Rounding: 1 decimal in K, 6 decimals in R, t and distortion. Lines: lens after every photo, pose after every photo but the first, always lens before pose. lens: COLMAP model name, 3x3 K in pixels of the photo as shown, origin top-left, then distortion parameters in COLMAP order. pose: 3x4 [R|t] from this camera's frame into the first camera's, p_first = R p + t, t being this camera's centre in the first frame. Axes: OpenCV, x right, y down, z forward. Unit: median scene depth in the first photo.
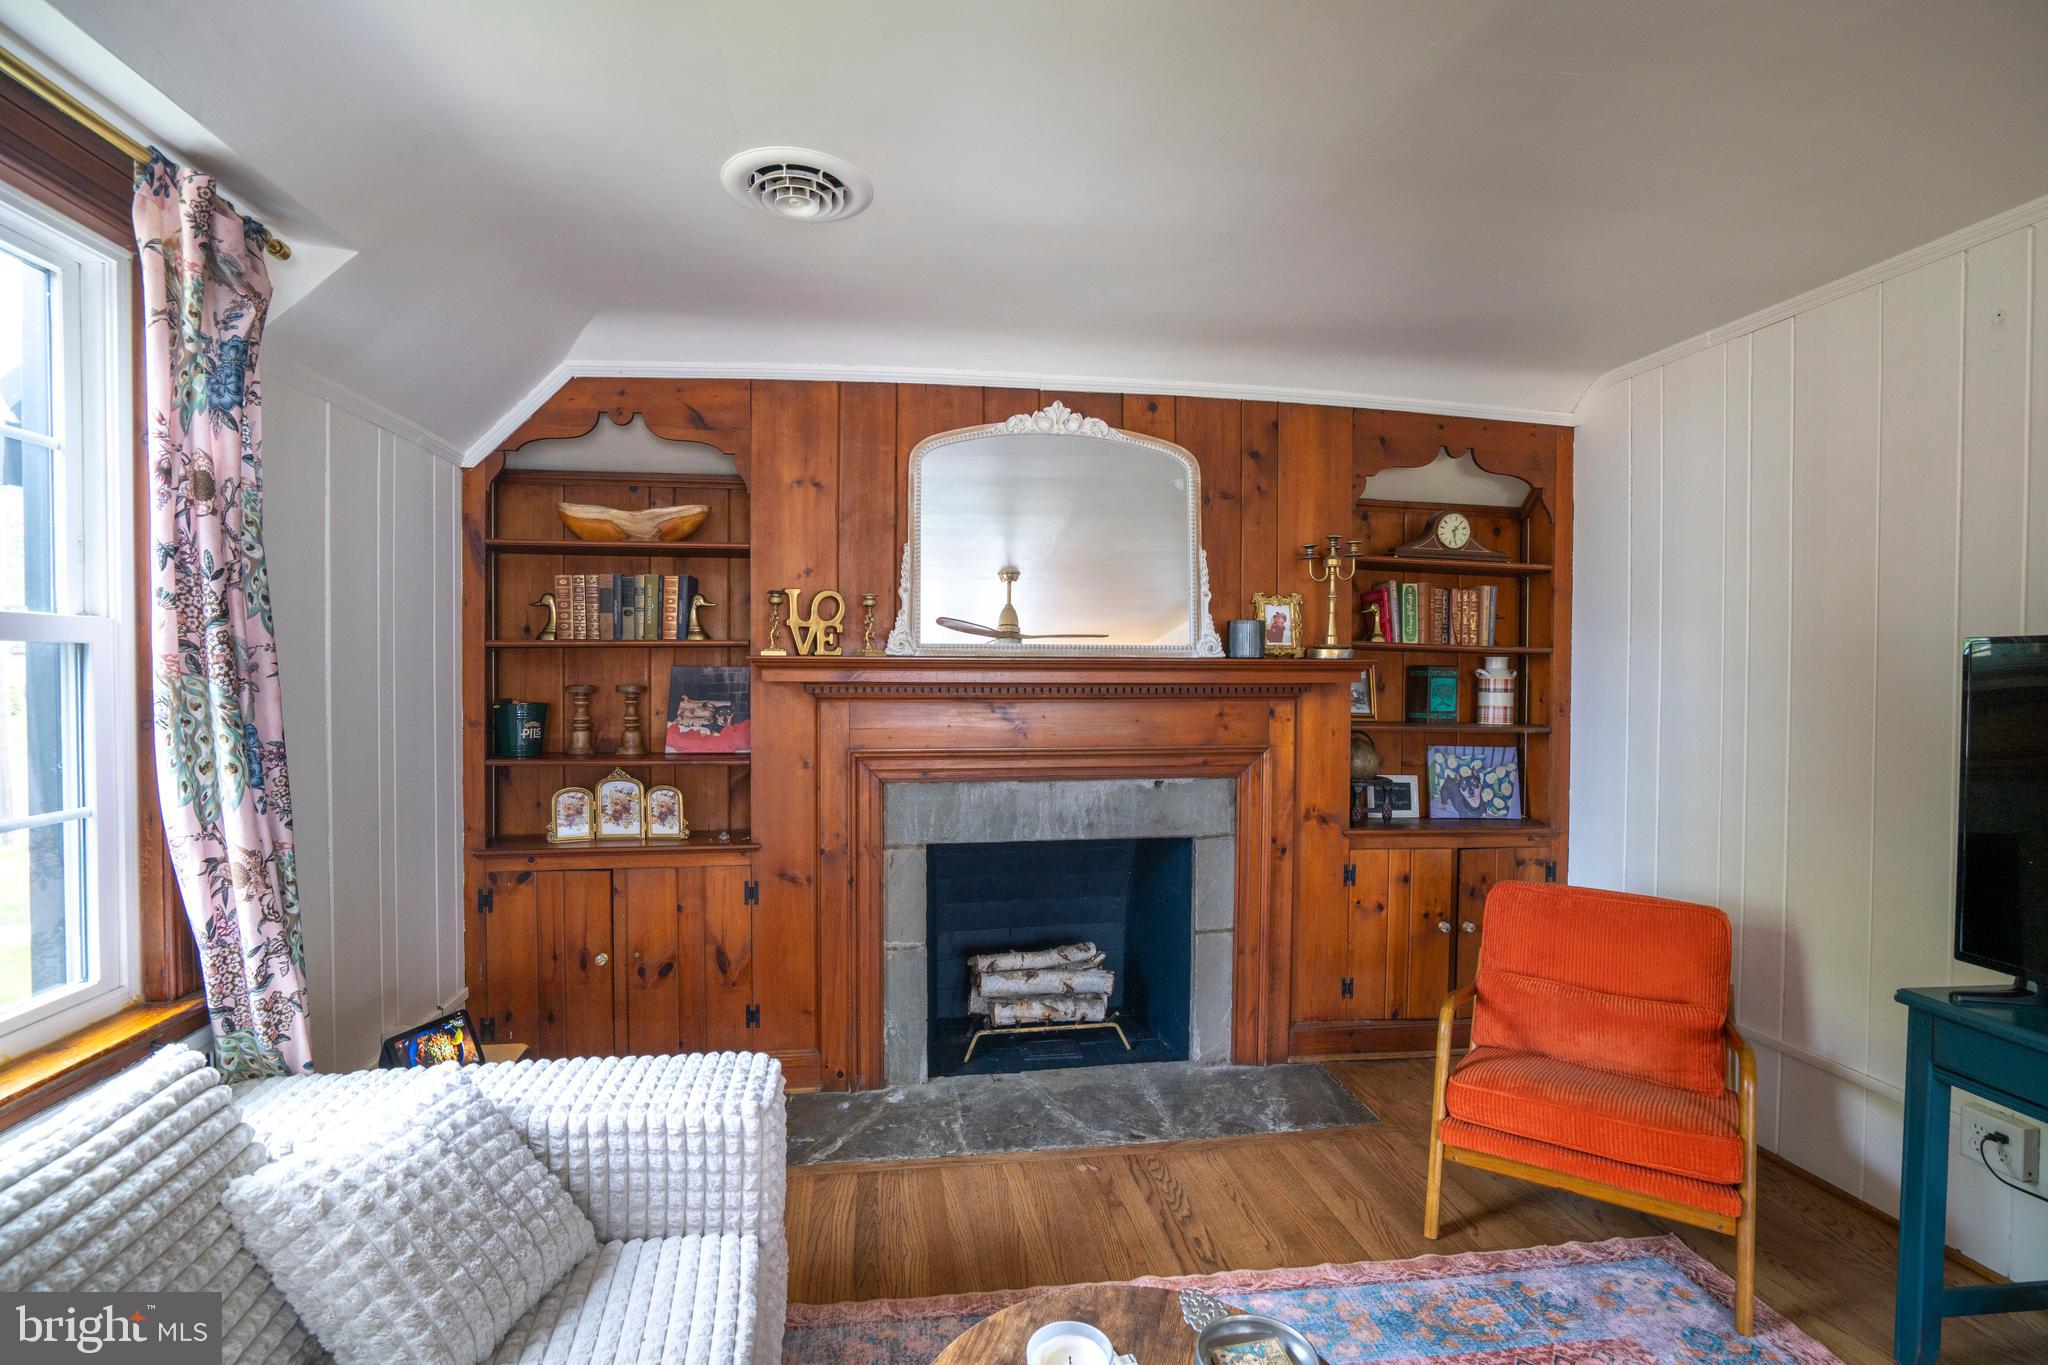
lens RADIAL K [[952.4, 0, 1019.8], [0, 952.4, 689.2], [0, 0, 1]] dist [-0.059358, 0.020227]
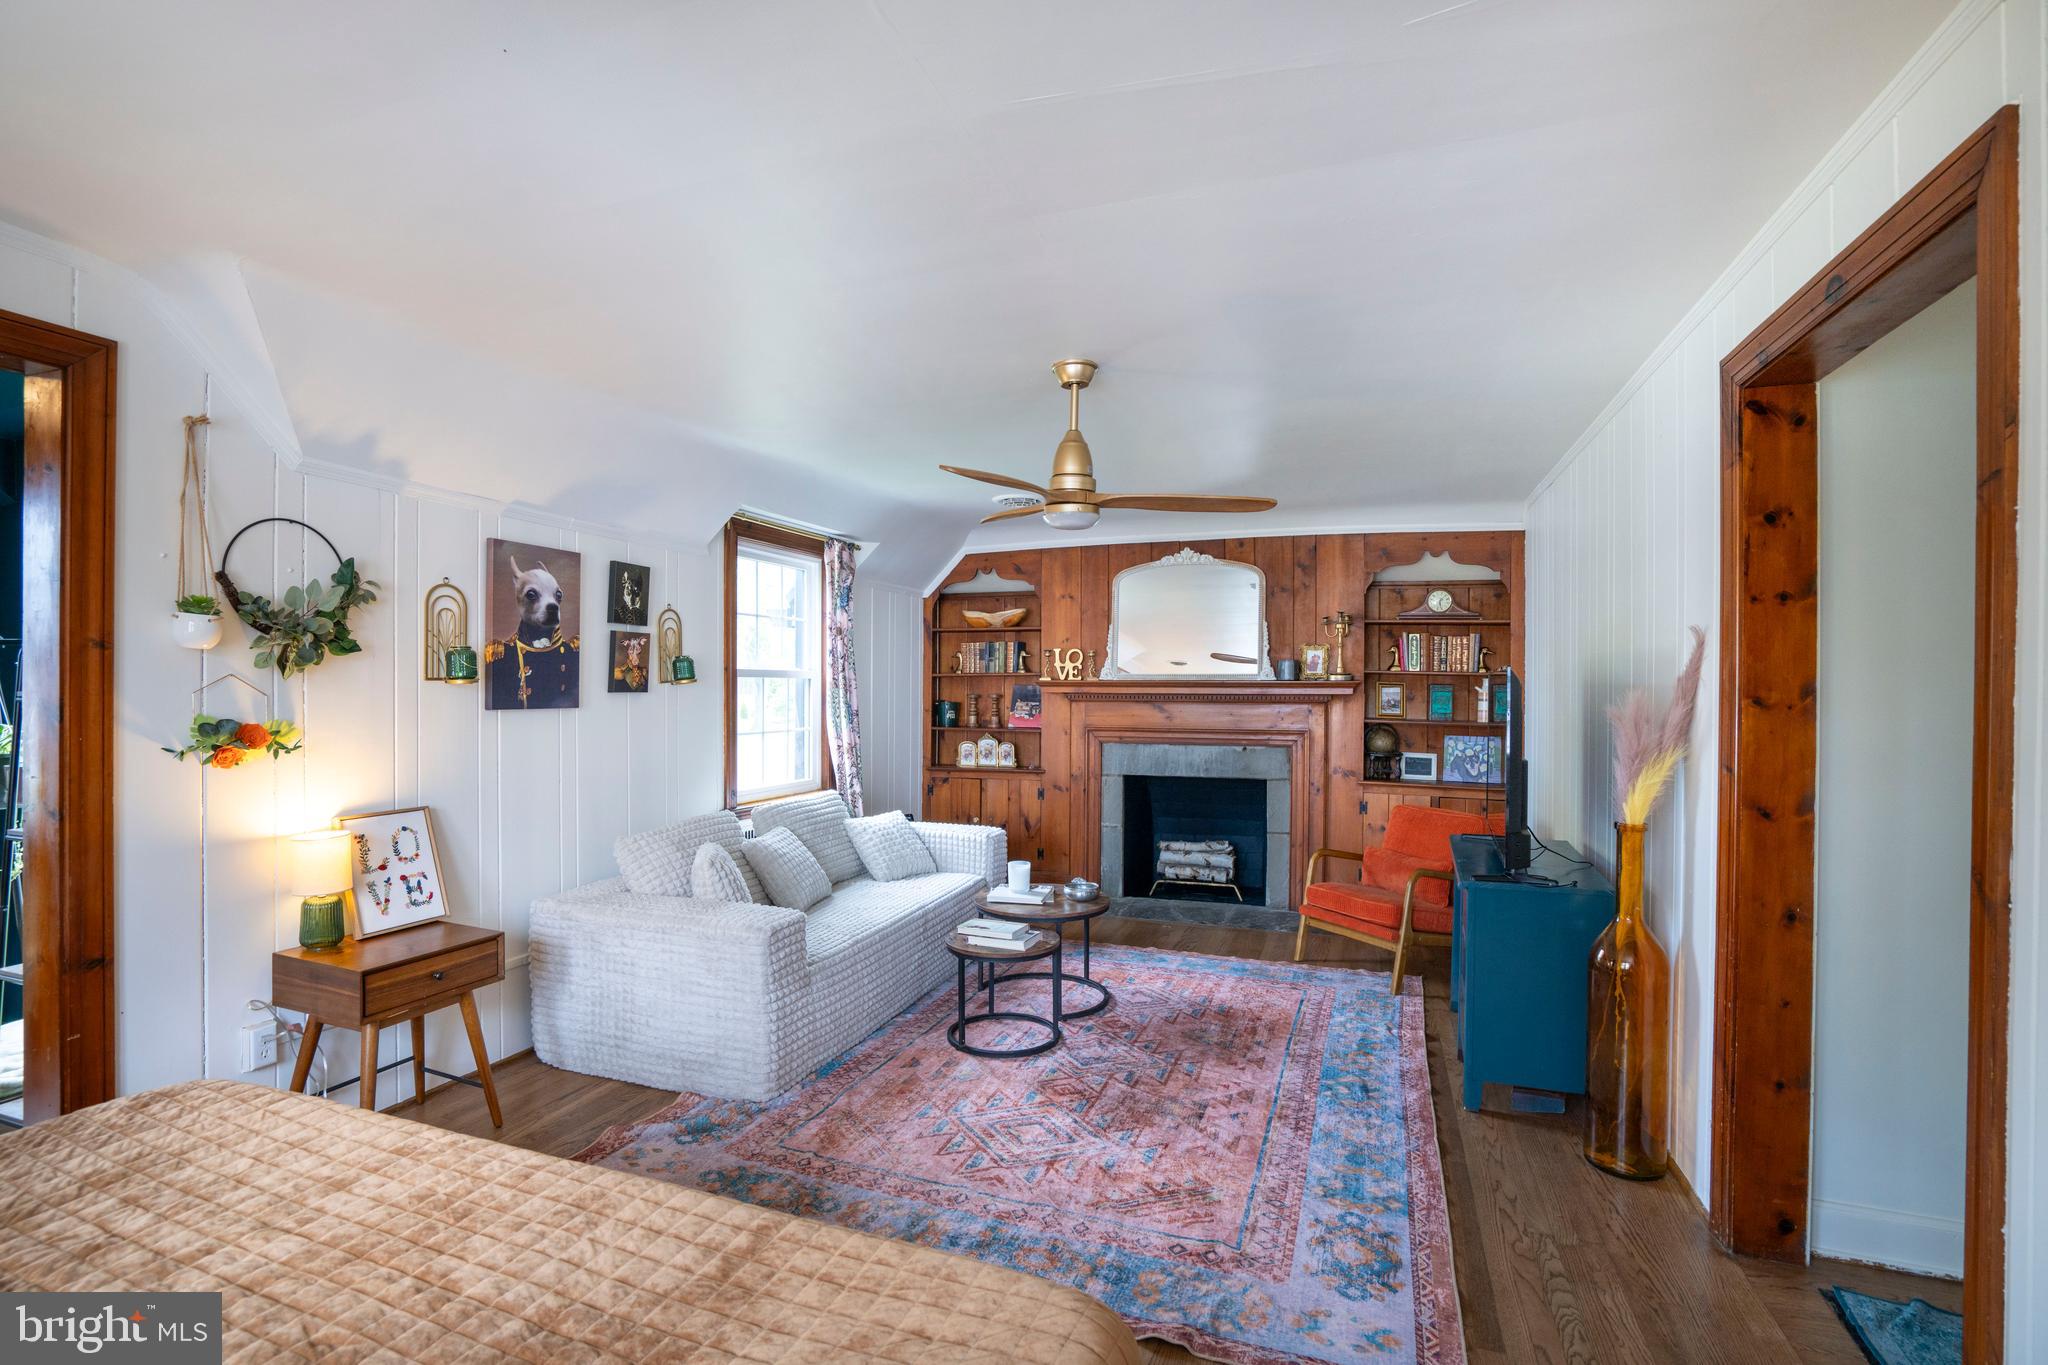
lens RADIAL K [[952.4, 0, 1021.9], [0, 952.4, 687.6], [0, 0, 1]] dist [-0.059358, 0.020227]
pose [[0.878244, -0.000074, -0.478213, 0.680410], [-0.009662, 0.999793, -0.017900, 0.019080], [0.478115, 0.020342, 0.878061, -0.864787]]
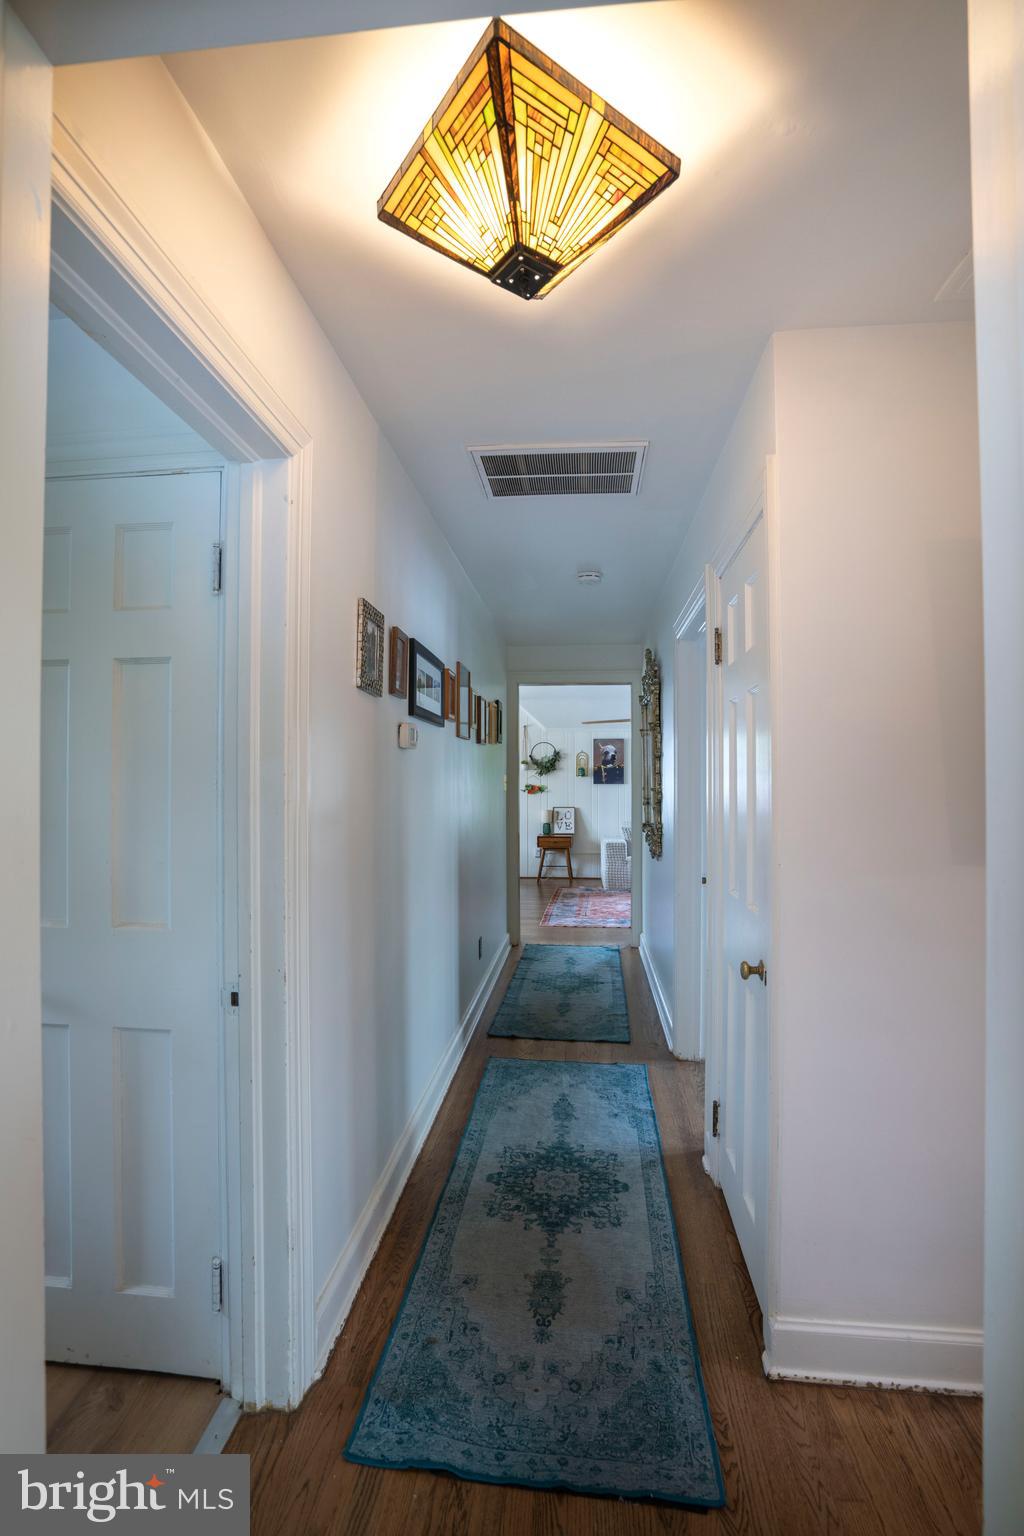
lens RADIAL K [[714.3, 0, 516.7], [0, 714.3, 773.3], [0, 0, 1]] dist [-0.059358, 0.020227]
pose [[-0.238480, -0.015200, -0.971028, 2.769564], [-0.013168, 0.999836, -0.012418, 0.027913], [0.971058, 0.009825, -0.238641, 0.213505]]
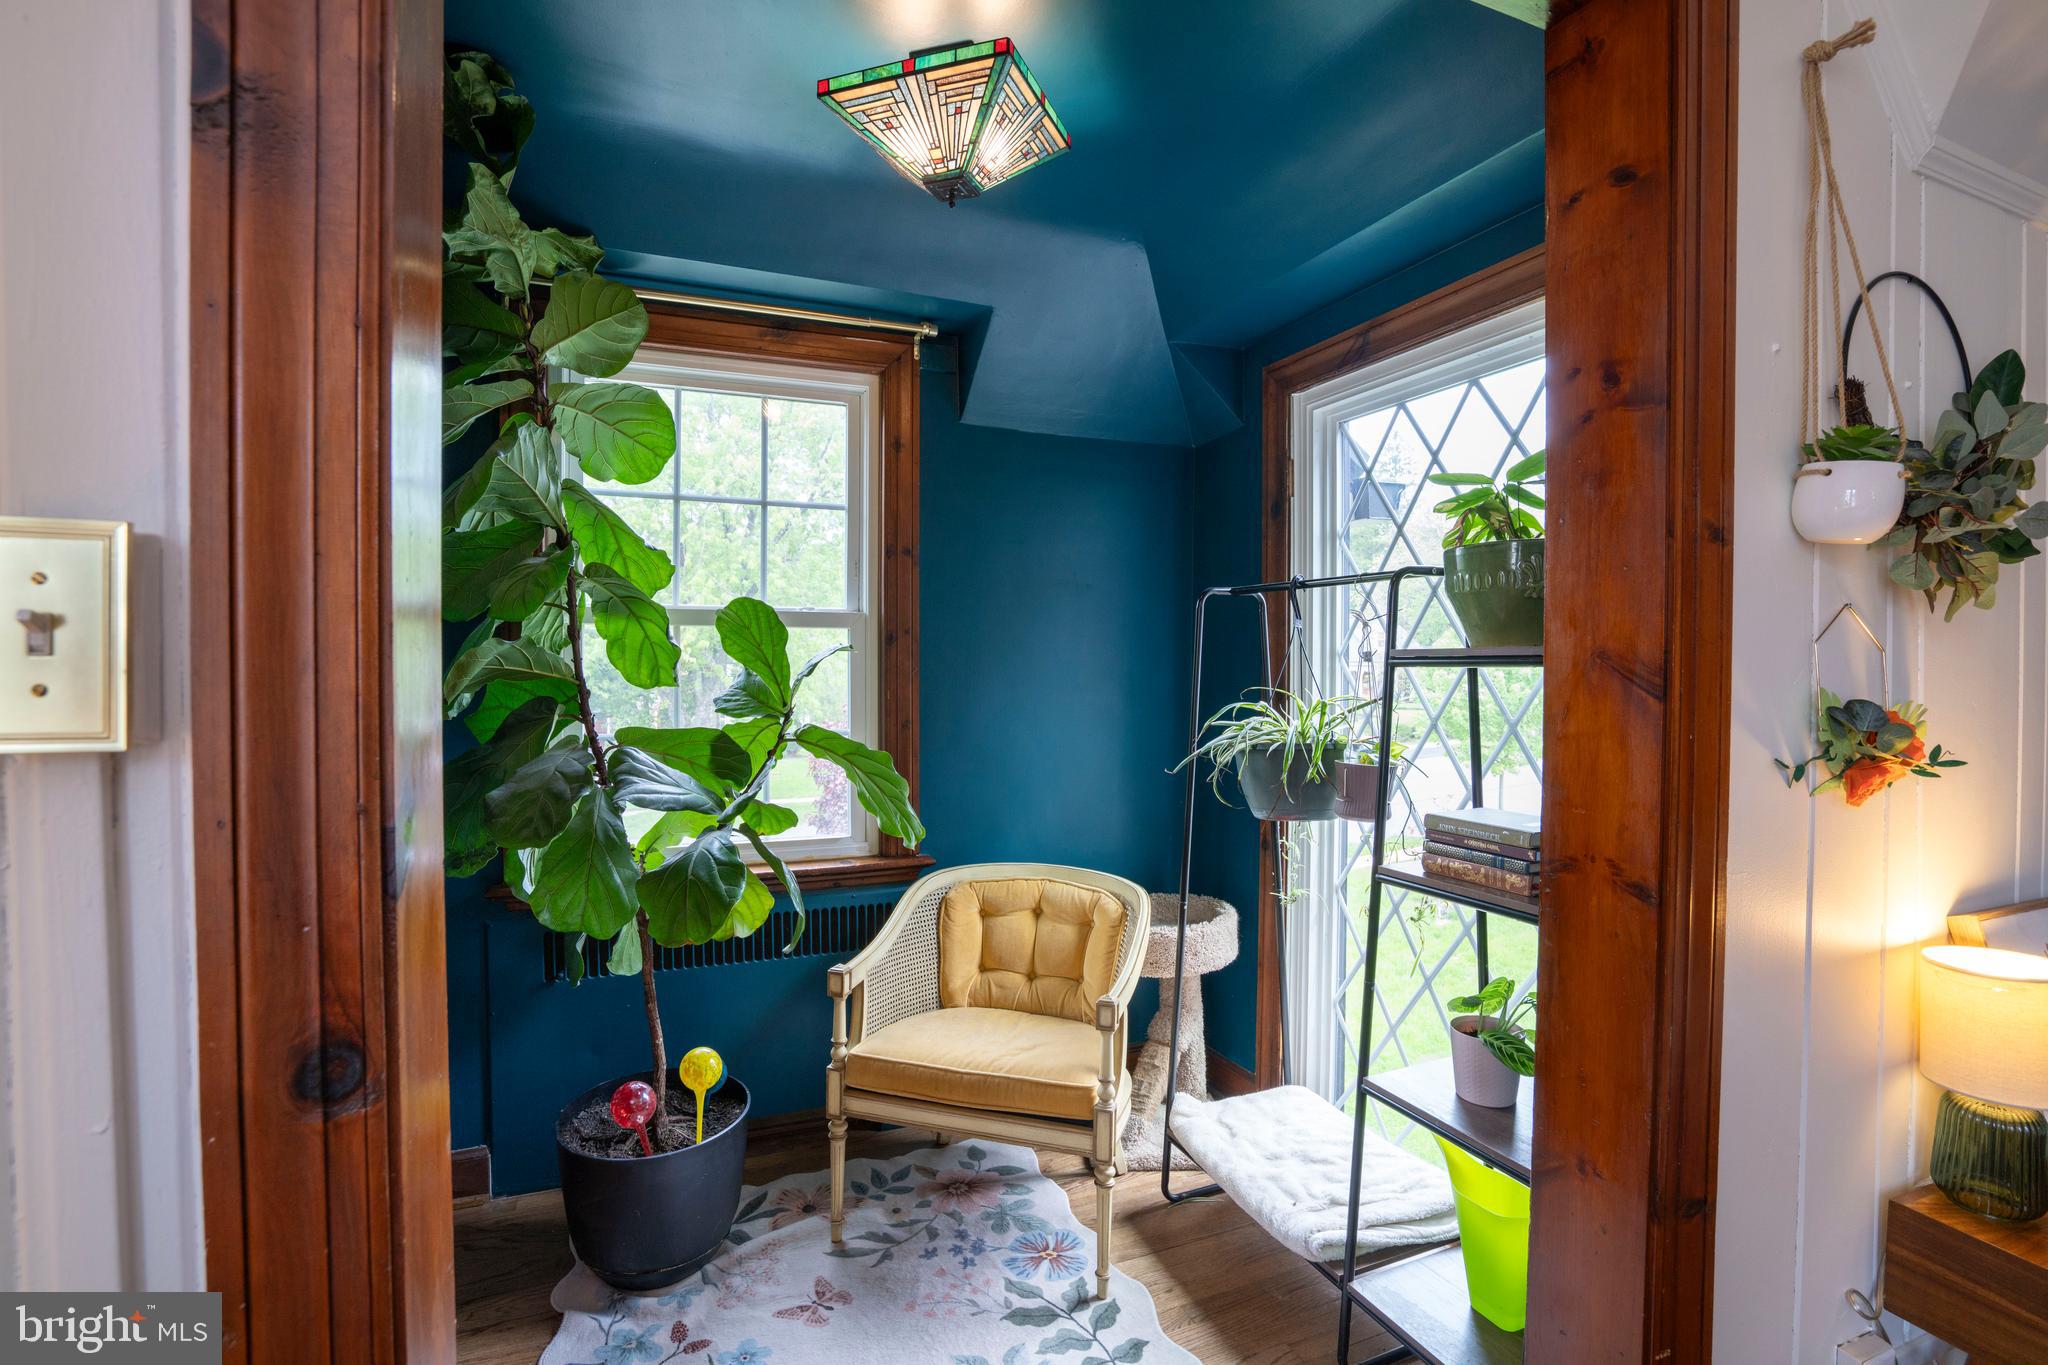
lens RADIAL K [[952.4, 0, 1019.4], [0, 952.4, 677.2], [0, 0, 1]] dist [-0.059358, 0.020227]
pose [[0.240490, 0.006741, -0.970628, -0.049707], [-0.019351, 0.999810, 0.002149, 0.036046], [0.970459, 0.018265, 0.240575, -0.909941]]
